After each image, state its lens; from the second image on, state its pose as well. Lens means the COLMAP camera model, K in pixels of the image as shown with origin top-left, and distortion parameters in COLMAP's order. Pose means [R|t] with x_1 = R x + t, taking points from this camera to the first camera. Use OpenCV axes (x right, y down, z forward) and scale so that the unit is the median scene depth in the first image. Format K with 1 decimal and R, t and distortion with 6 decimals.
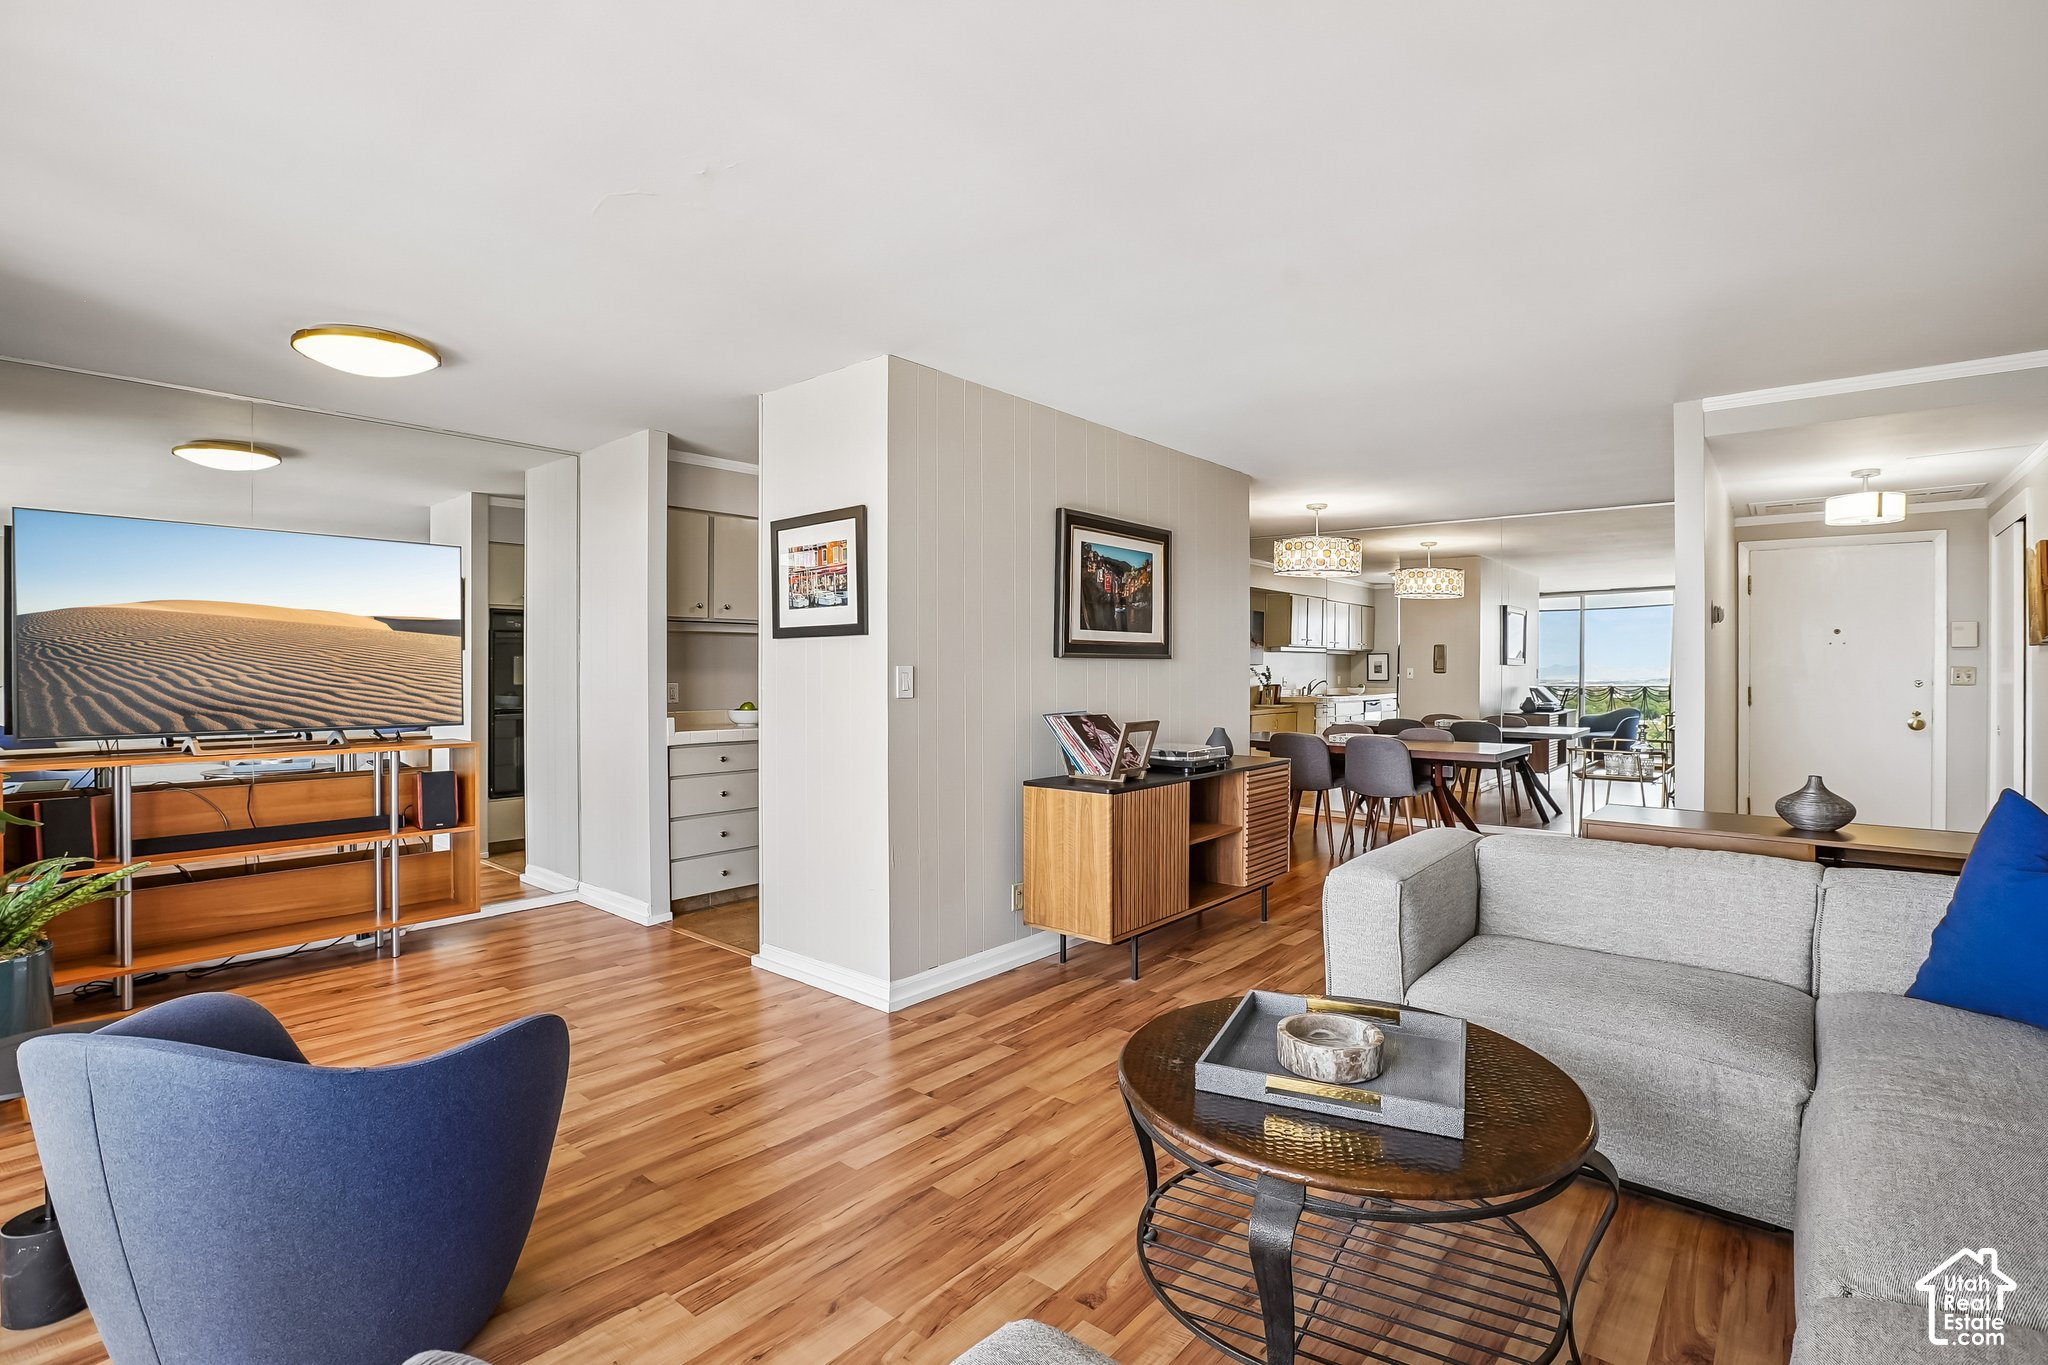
lens RADIAL K [[924.9, 0, 1016.3], [0, 924.9, 672.1], [0, 0, 1]] dist [0.003216, 0.000126]
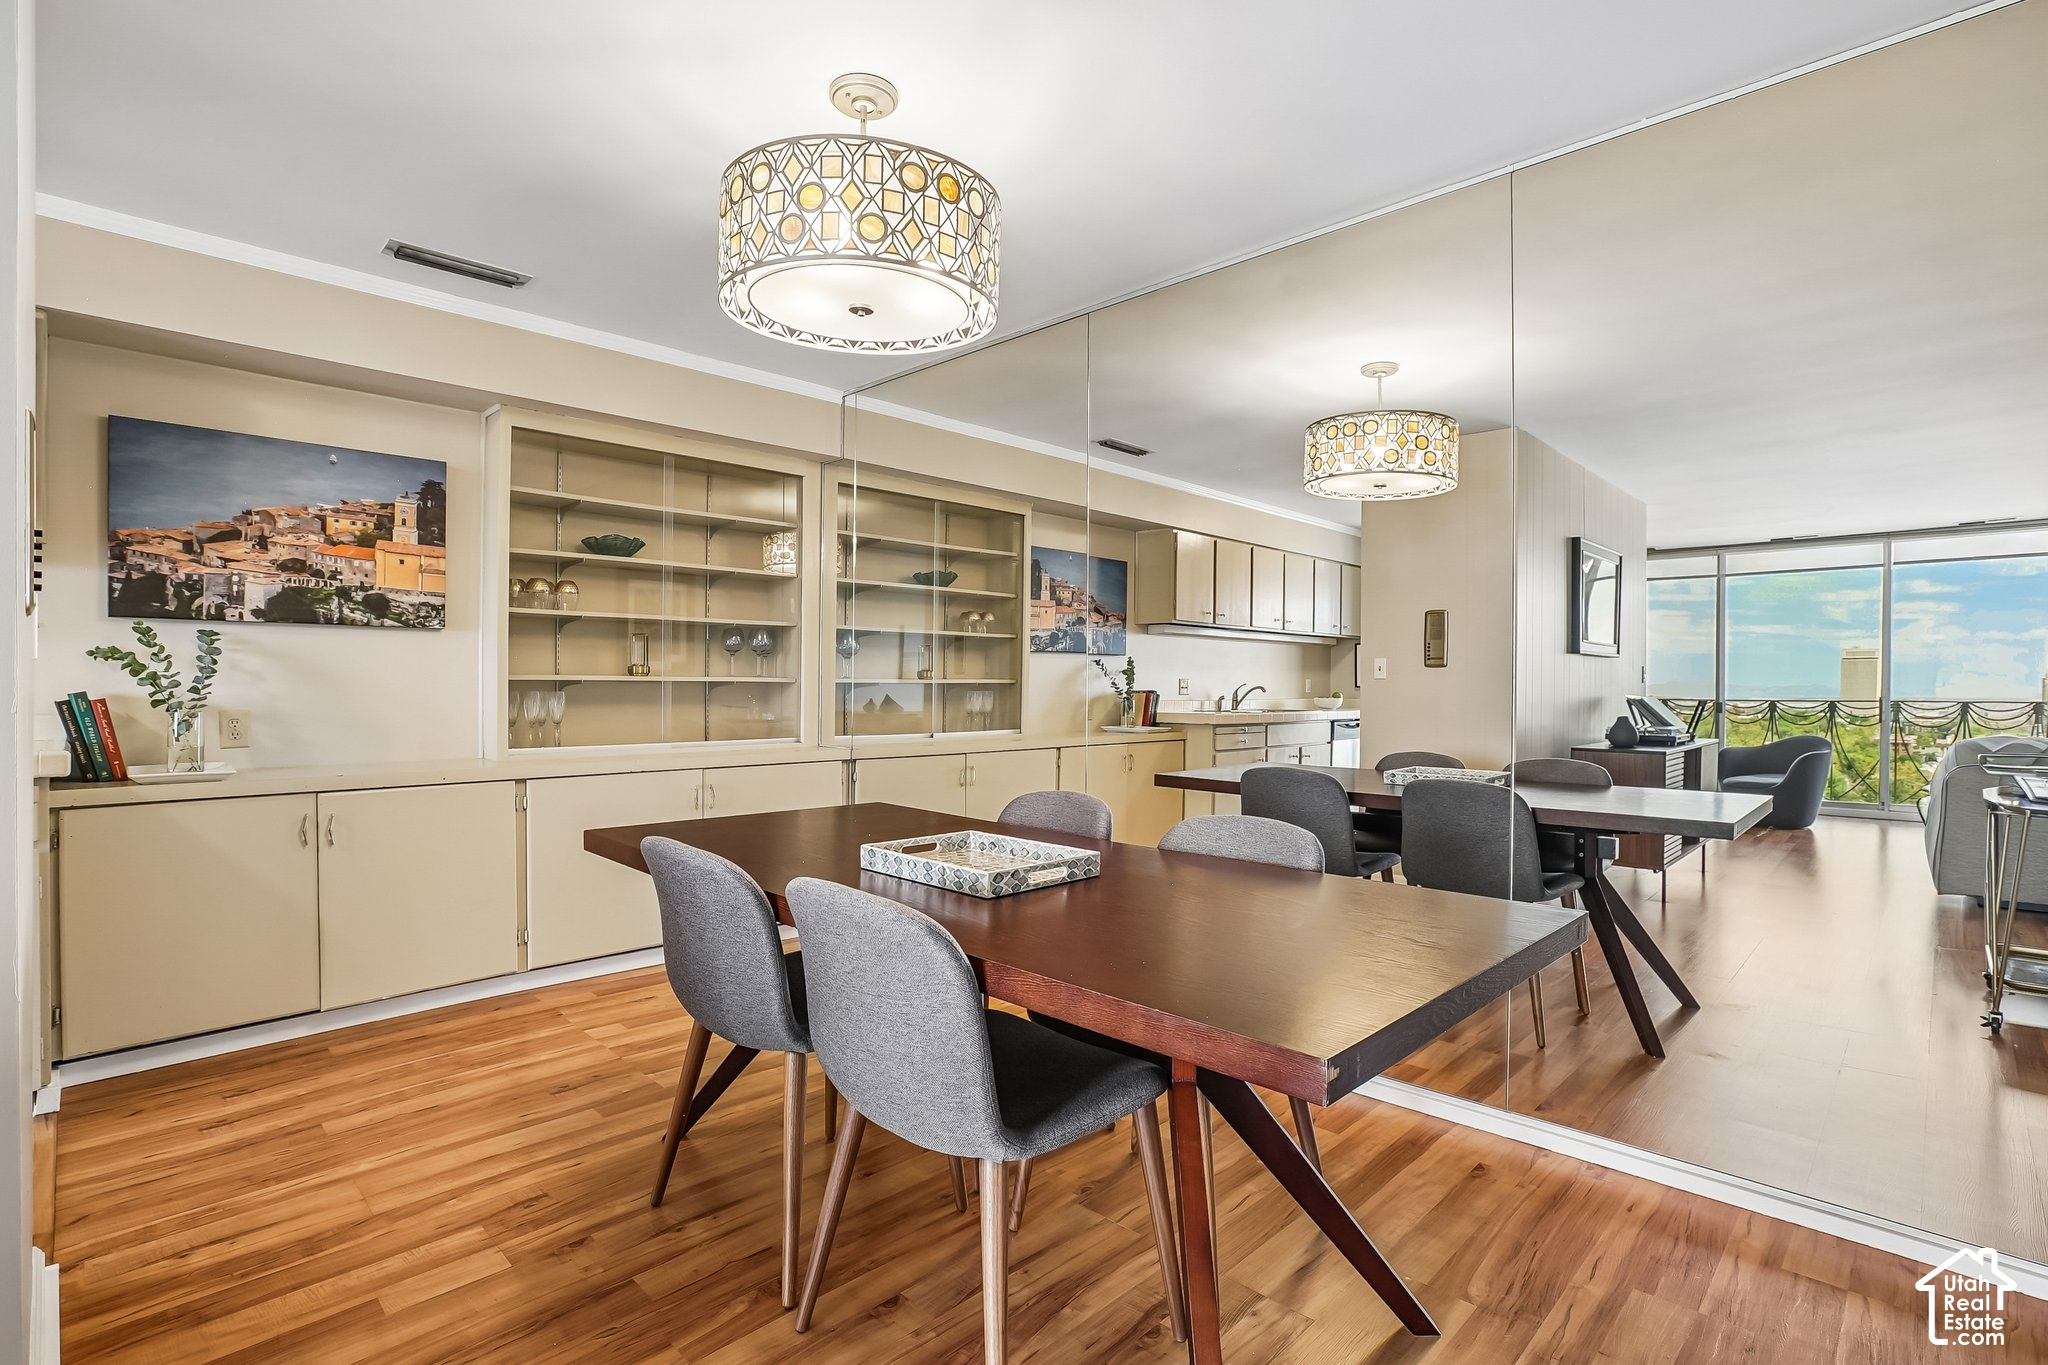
lens RADIAL K [[960.2, 0, 1022.0], [0, 960.2, 679.5], [0, 0, 1]] dist [0.000456, 0.000309]
pose [[0.997485, 0.002727, -0.070824, 0.247996], [-0.003146, 0.999978, -0.005794, 0.010283], [0.070807, 0.006002, 0.997472, 0.426940]]
